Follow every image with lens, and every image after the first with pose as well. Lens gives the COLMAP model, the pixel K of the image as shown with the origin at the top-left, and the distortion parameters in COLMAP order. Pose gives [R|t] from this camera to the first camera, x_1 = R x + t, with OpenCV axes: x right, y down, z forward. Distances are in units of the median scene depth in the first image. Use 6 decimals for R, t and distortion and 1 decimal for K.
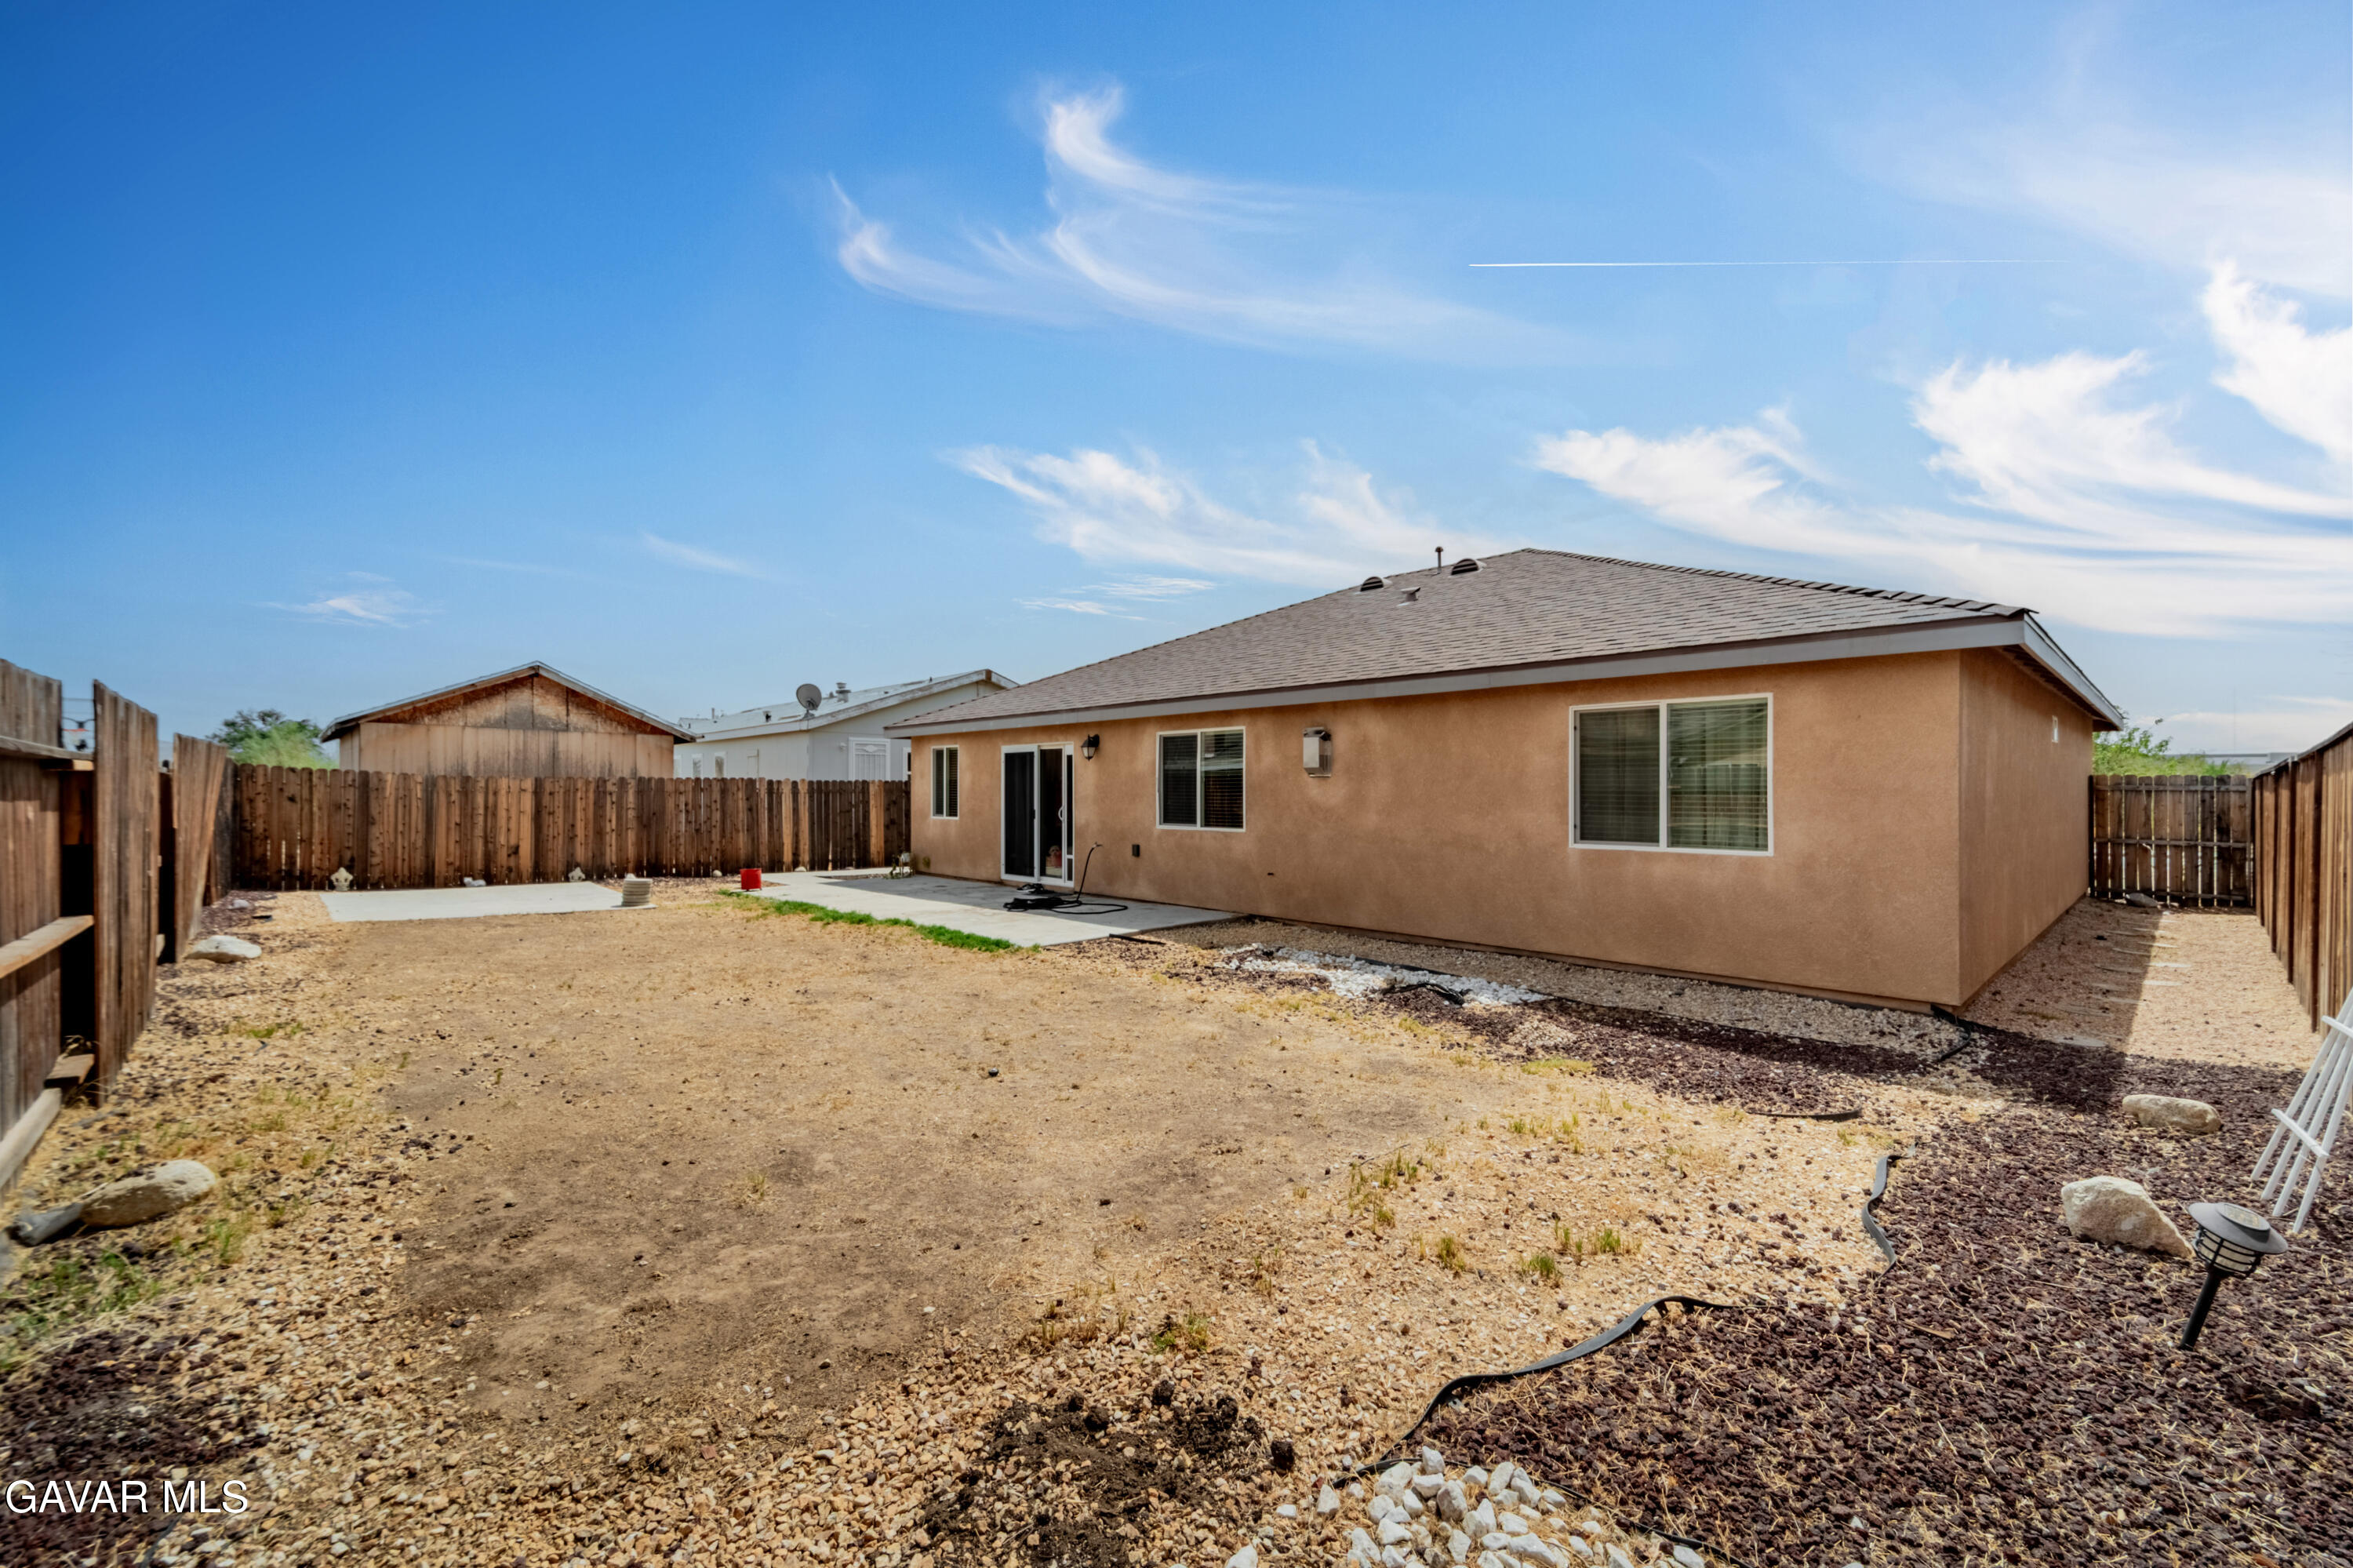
lens RADIAL K [[932.8, 0, 1182.8], [0, 932.8, 784.1], [0, 0, 1]] dist [0.012820, 0.000008]
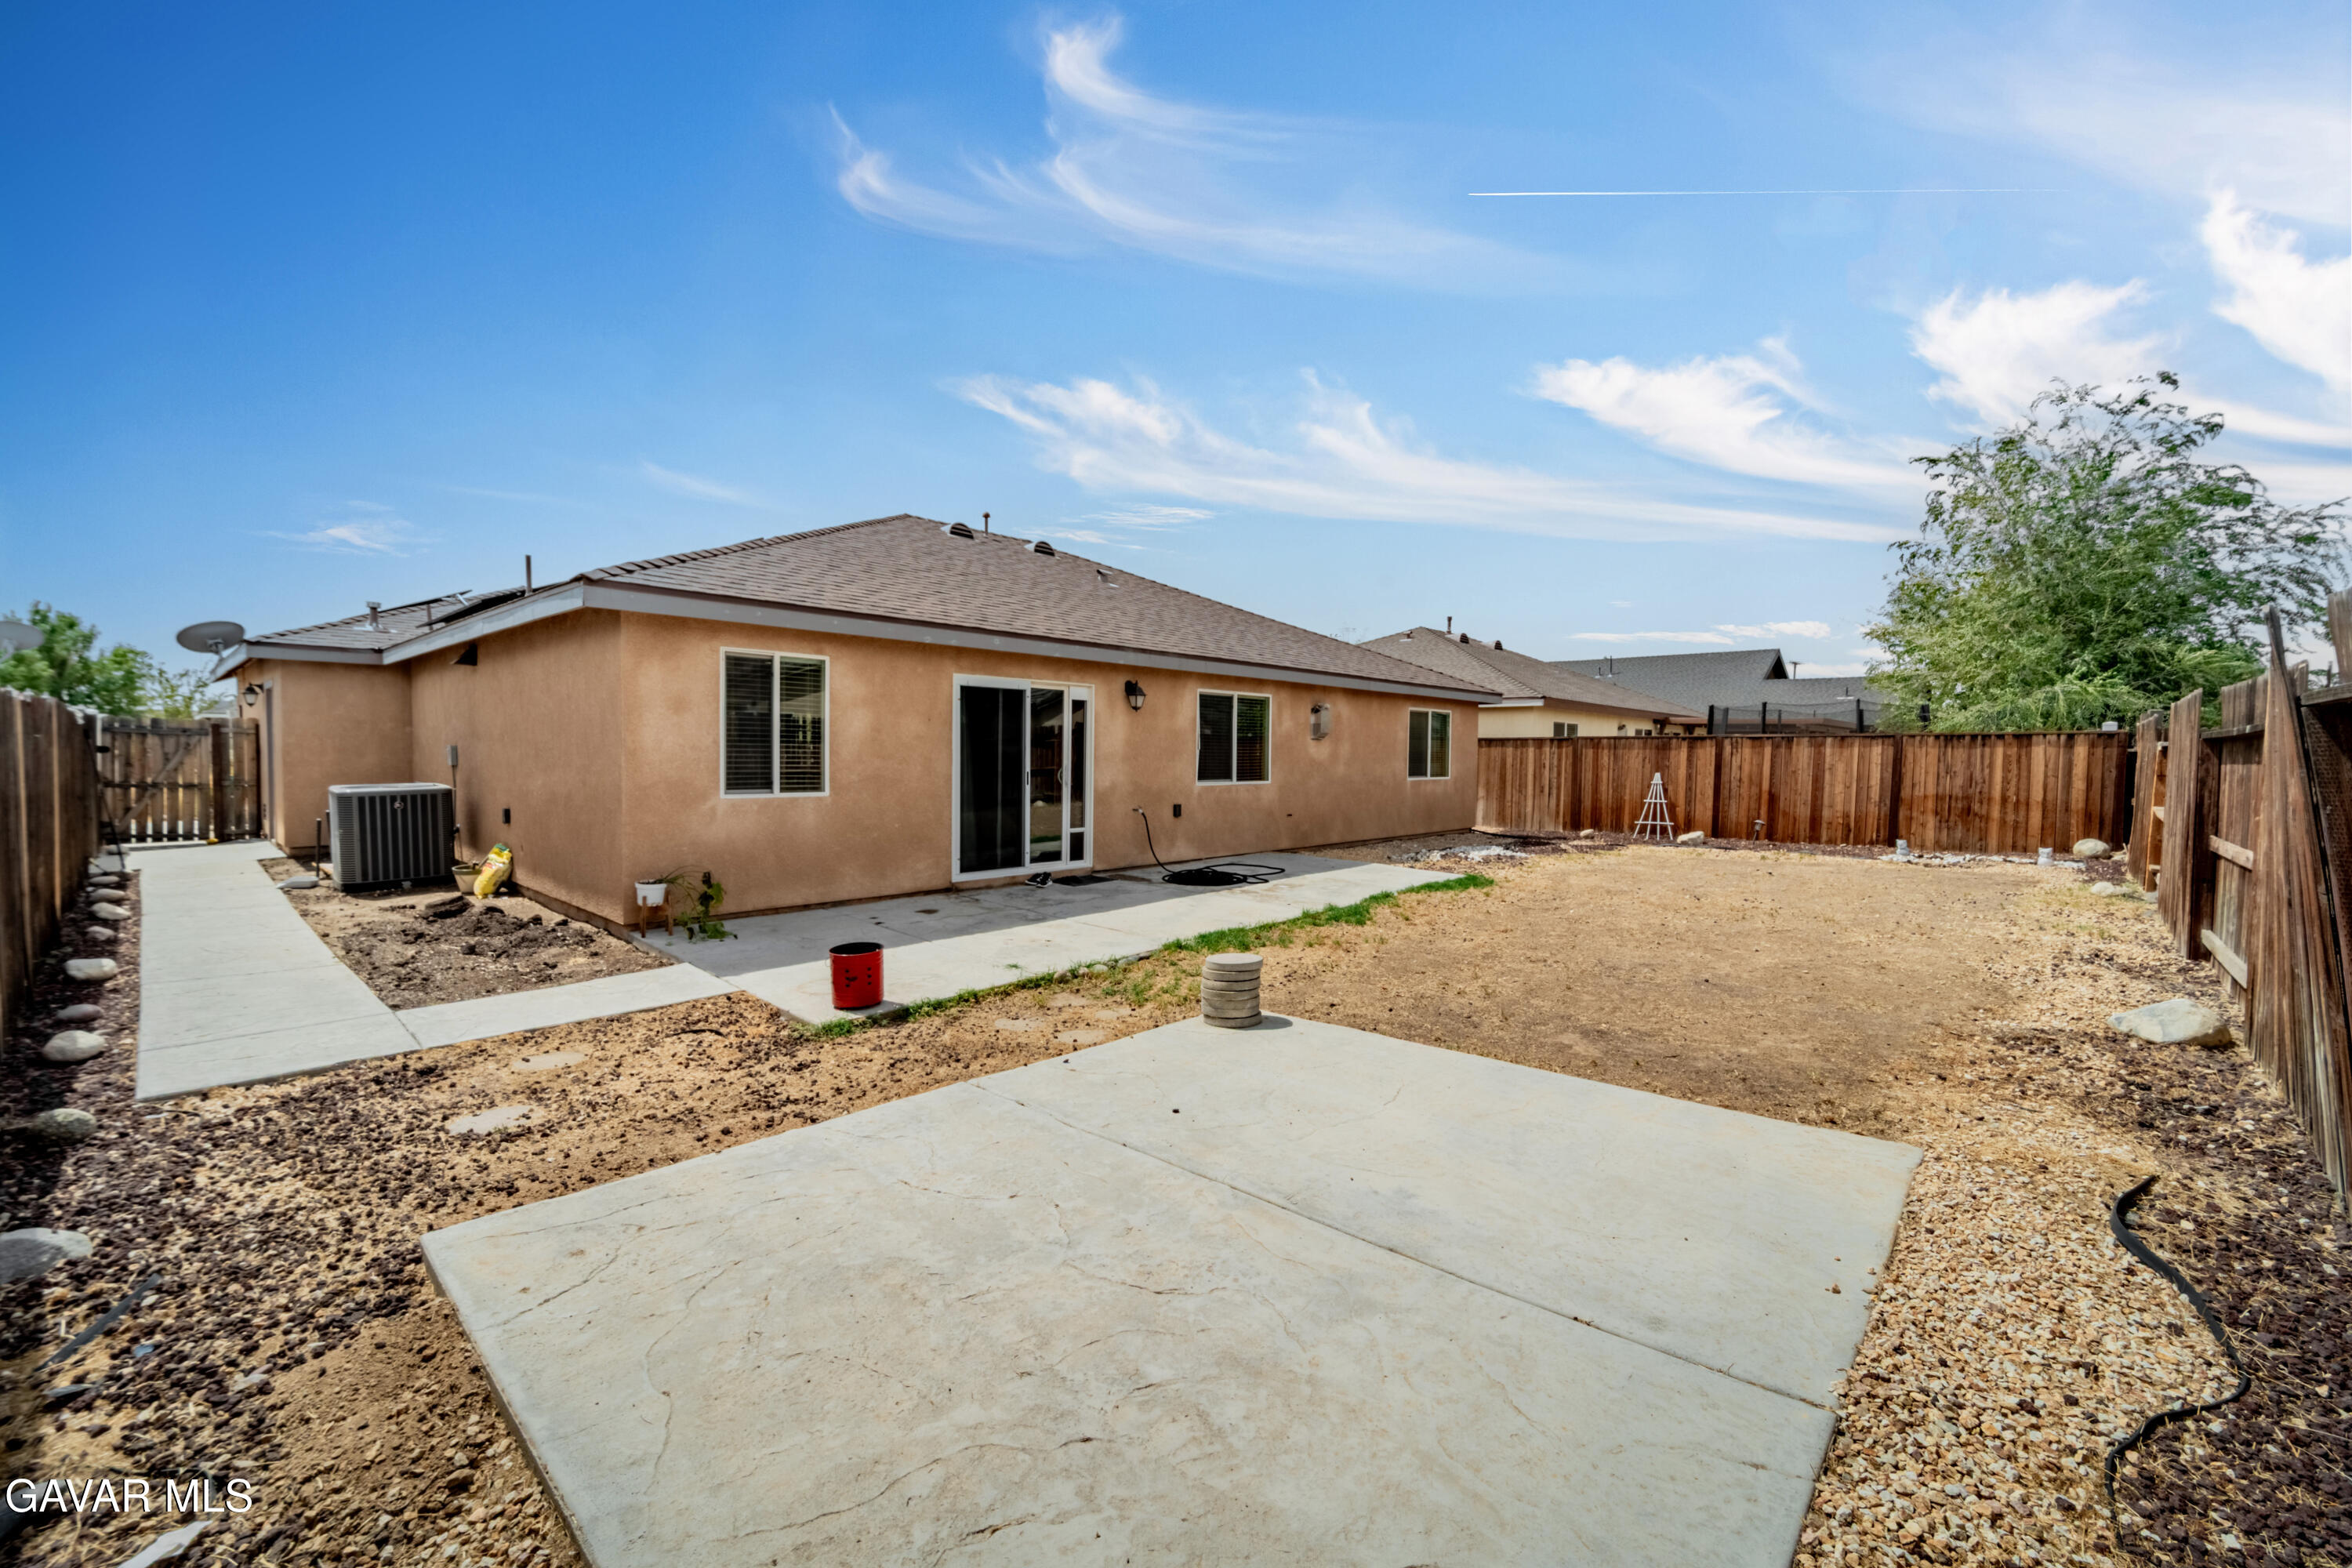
lens RADIAL K [[932.4, 0, 1182.3], [0, 932.4, 784.1], [0, 0, 1]] dist [0.012820, 0.000008]
pose [[-0.064310, -0.041796, 0.997054, -1.030364], [-0.022706, 0.998925, 0.040409, 0.005907], [-0.997672, -0.020041, -0.065189, 1.092318]]
